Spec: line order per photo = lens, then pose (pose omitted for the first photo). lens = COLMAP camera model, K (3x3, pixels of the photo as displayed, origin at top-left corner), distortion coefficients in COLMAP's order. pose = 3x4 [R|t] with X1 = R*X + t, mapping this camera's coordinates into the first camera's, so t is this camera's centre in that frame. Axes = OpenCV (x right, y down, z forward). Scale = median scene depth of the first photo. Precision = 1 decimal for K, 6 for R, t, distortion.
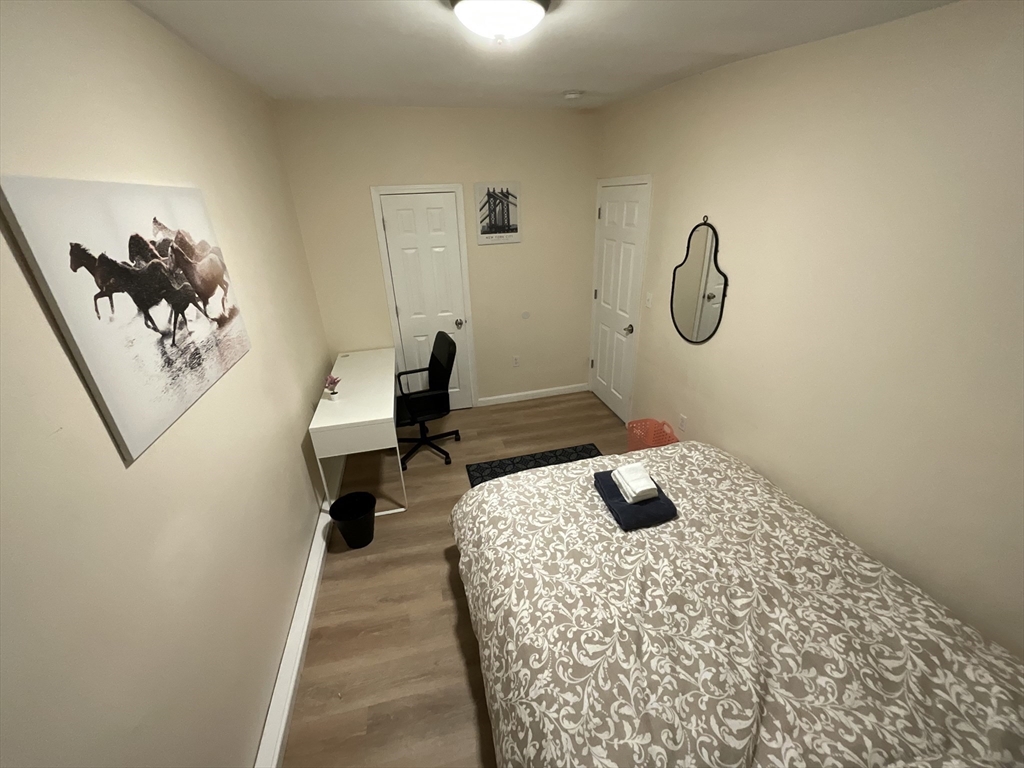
lens RADIAL K [[409.5, 0, 506.6], [0, 409.5, 378.9], [0, 0, 1]] dist [-0.000661, -0.003271]
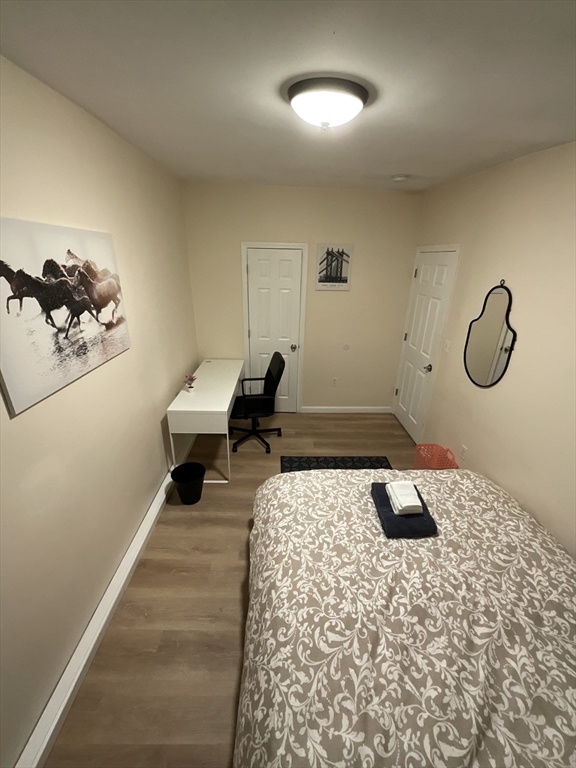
lens RADIAL K [[307.1, 0, 284.1], [0, 307.1, 377.9], [0, 0, 1]] dist [-0.000661, -0.003271]
pose [[0.975358, 0.130043, -0.178227, 0.113224], [-0.137341, 0.990094, -0.029189, -0.015584], [0.172665, 0.052948, 0.983556, 0.075247]]
